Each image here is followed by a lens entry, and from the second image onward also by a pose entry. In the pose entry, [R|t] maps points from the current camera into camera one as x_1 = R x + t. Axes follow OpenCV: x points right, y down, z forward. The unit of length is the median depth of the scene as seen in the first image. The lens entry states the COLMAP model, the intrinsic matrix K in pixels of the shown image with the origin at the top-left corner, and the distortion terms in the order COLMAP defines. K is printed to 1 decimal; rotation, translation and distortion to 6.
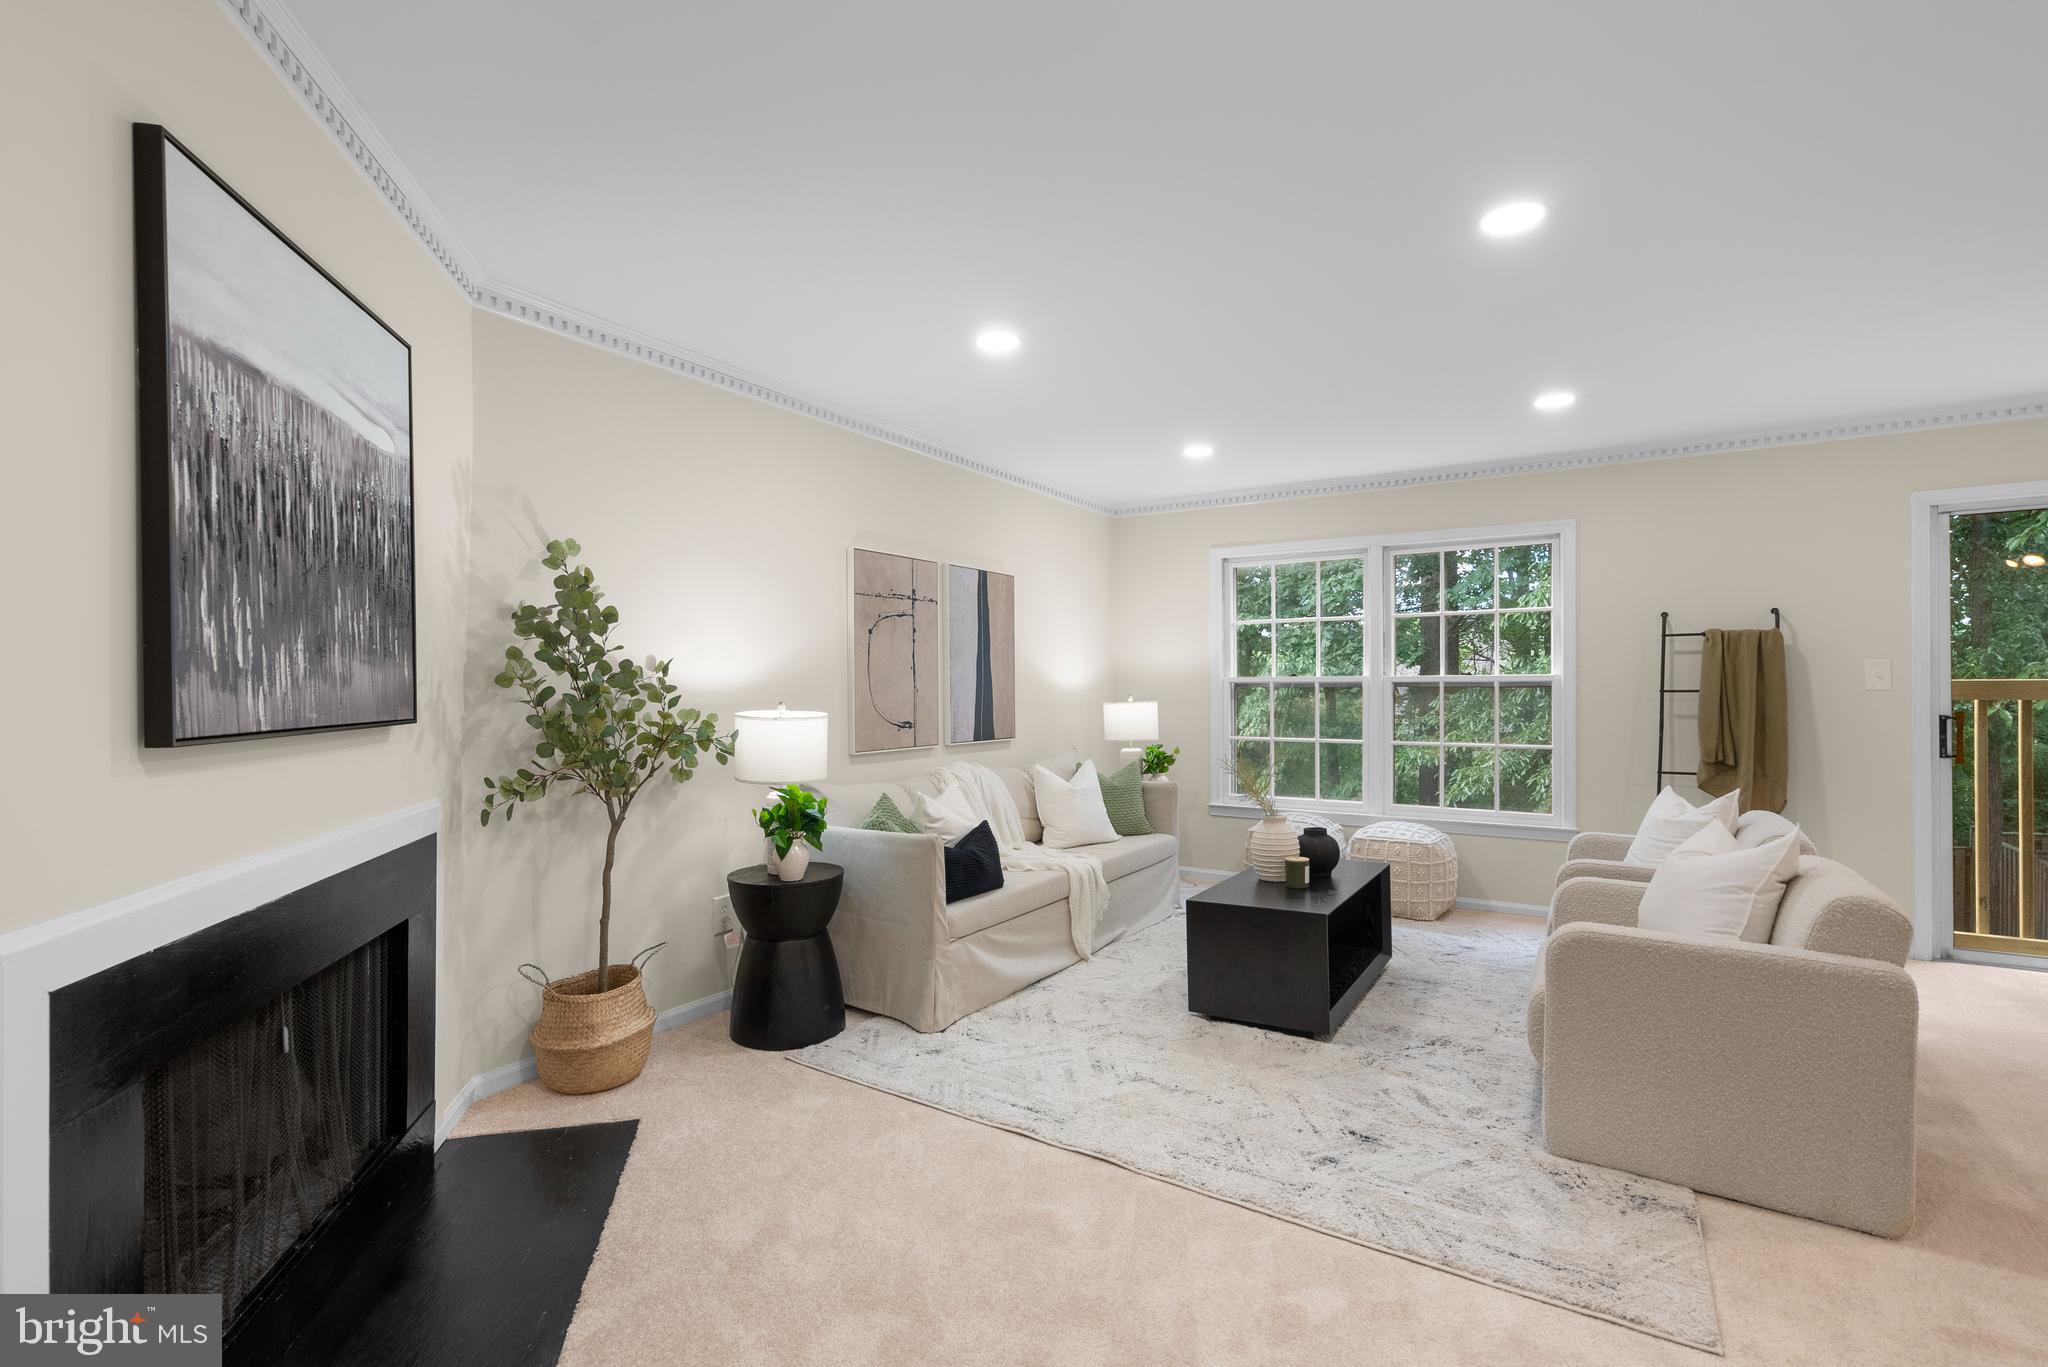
lens RADIAL K [[908.5, 0, 1024.0], [0, 908.5, 683.5], [0, 0, 1]] dist [-0.000386, -0.000007]
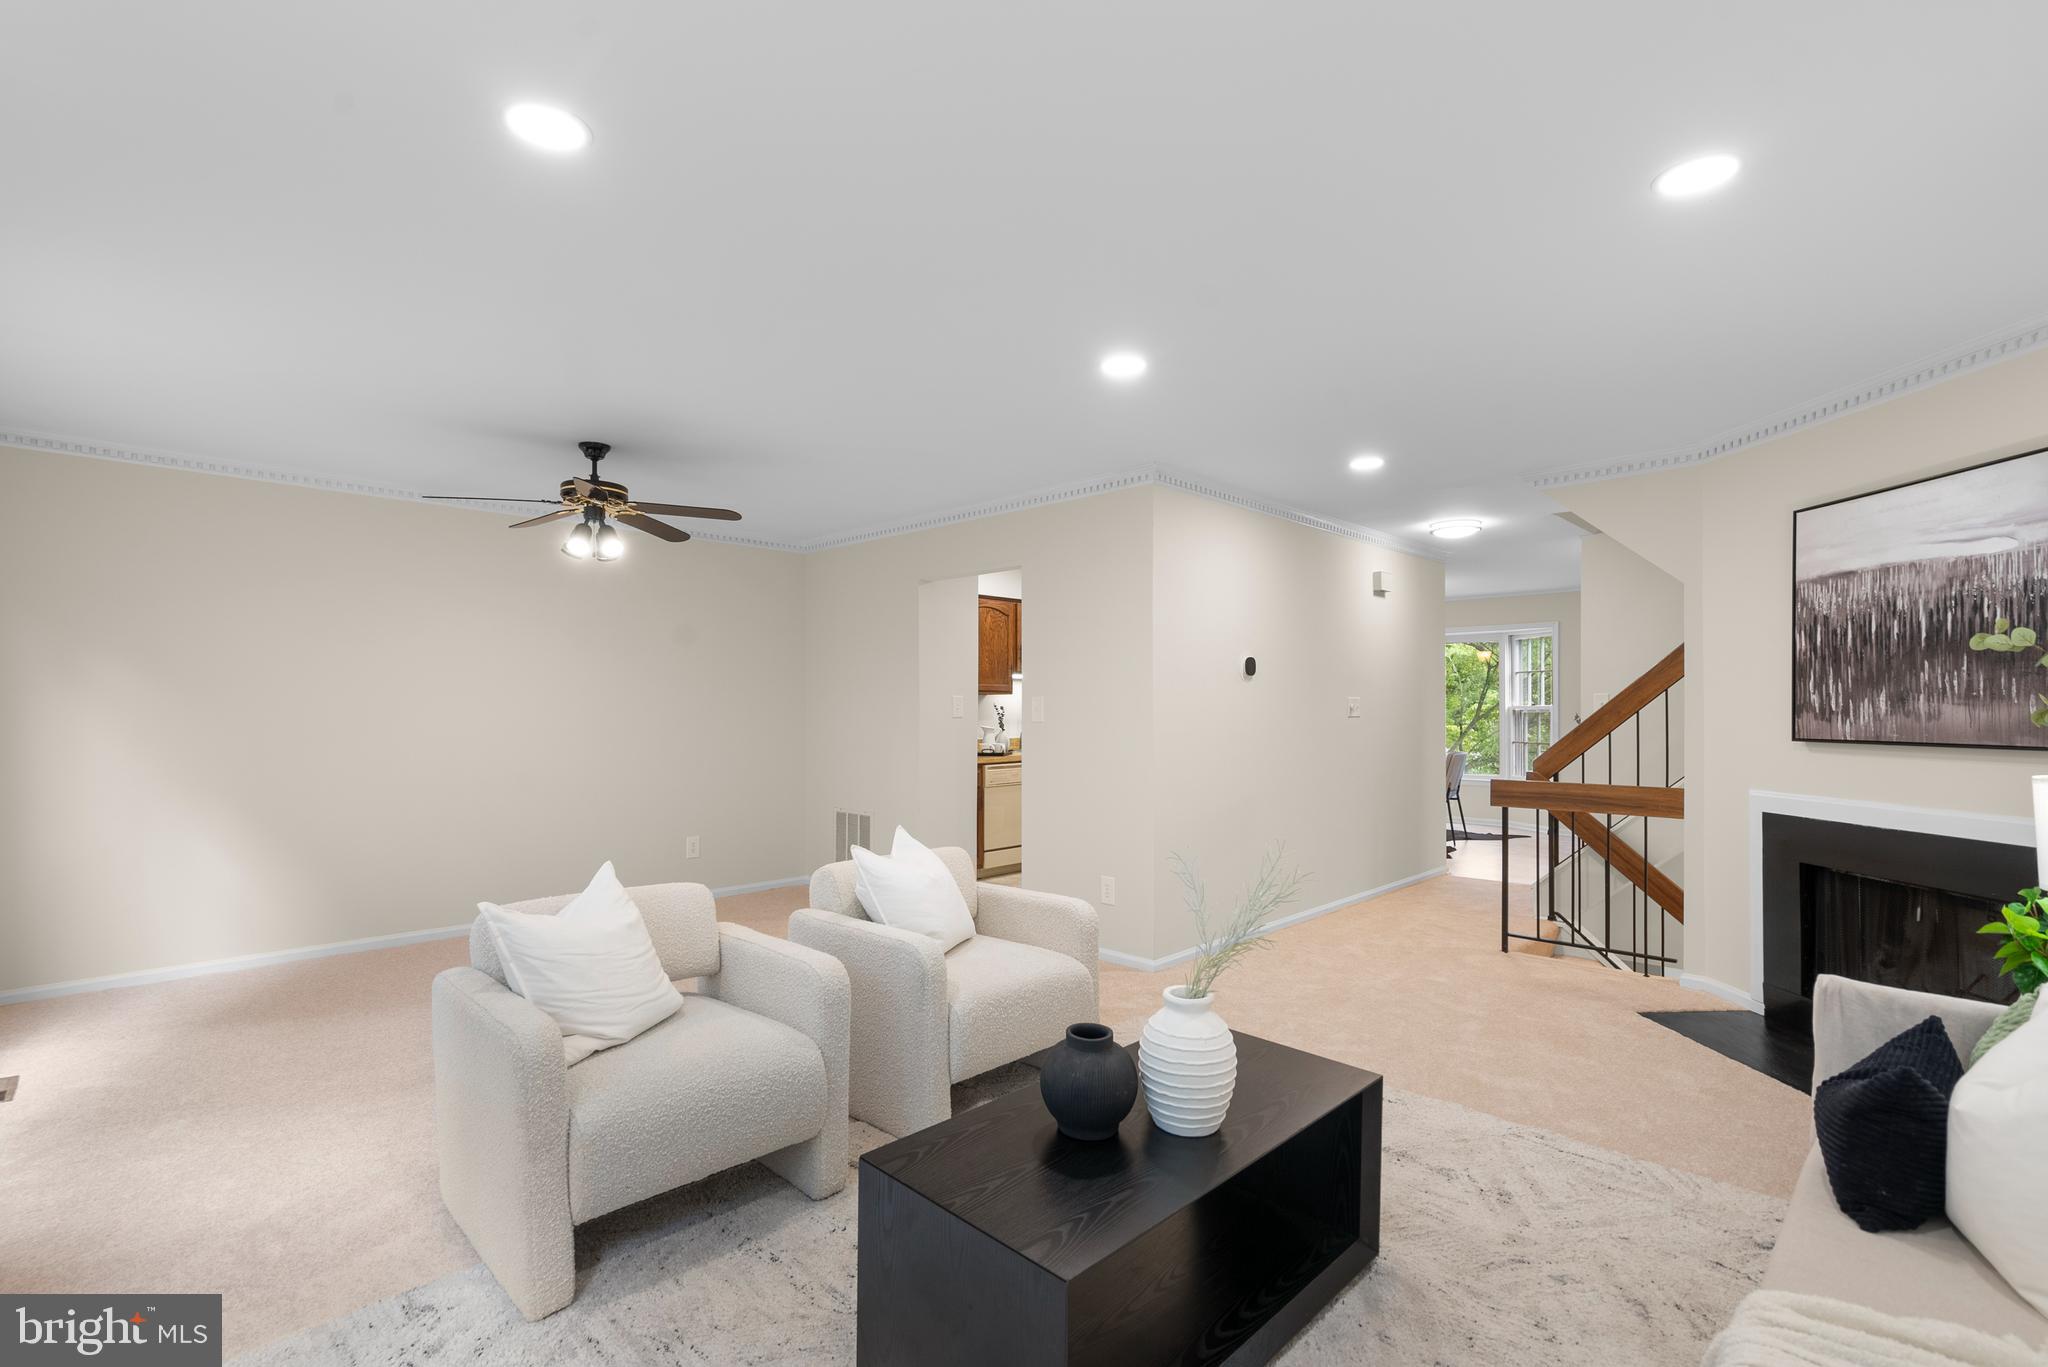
lens RADIAL K [[945.6, 0, 1024.8], [0, 945.6, 694.7], [0, 0, 1]] dist [-0.000878, -0.000061]
pose [[-0.977875, 0.006125, 0.209102, 0.328629], [0.002702, 0.999858, -0.016651, -0.012432], [-0.209174, -0.015718, -0.977752, 1.974956]]
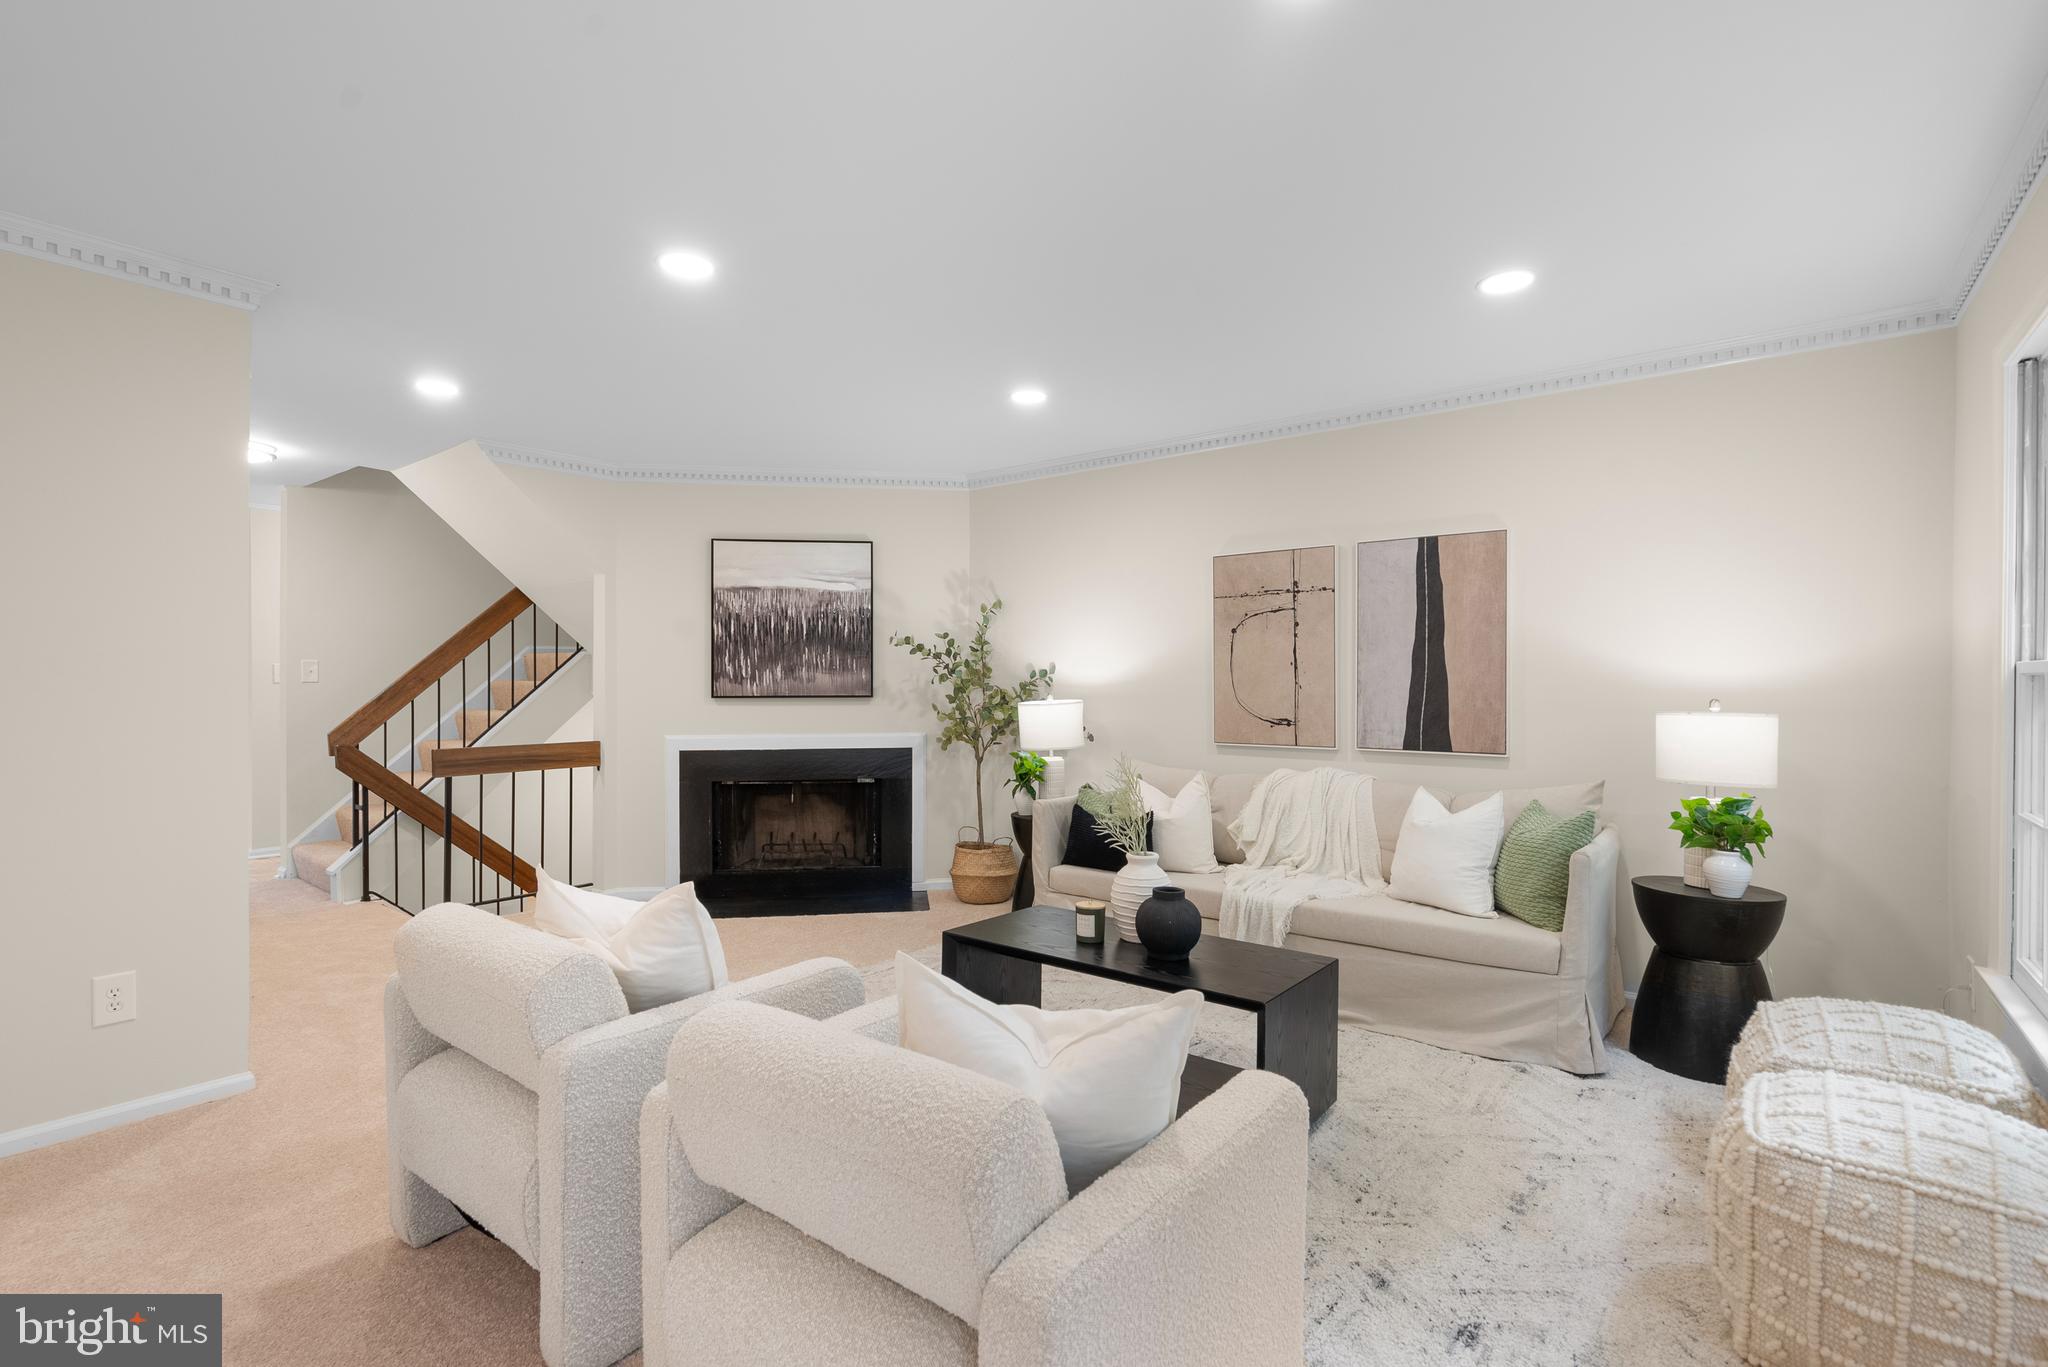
lens RADIAL K [[945.6, 0, 1024.8], [0, 945.6, 694.7], [0, 0, 1]] dist [-0.000878, -0.000061]
pose [[-0.077698, 0.015414, -0.996858, 1.401520], [0.003474, 0.999879, 0.015190, -0.000485], [0.996971, -0.002283, -0.077742, 1.241380]]
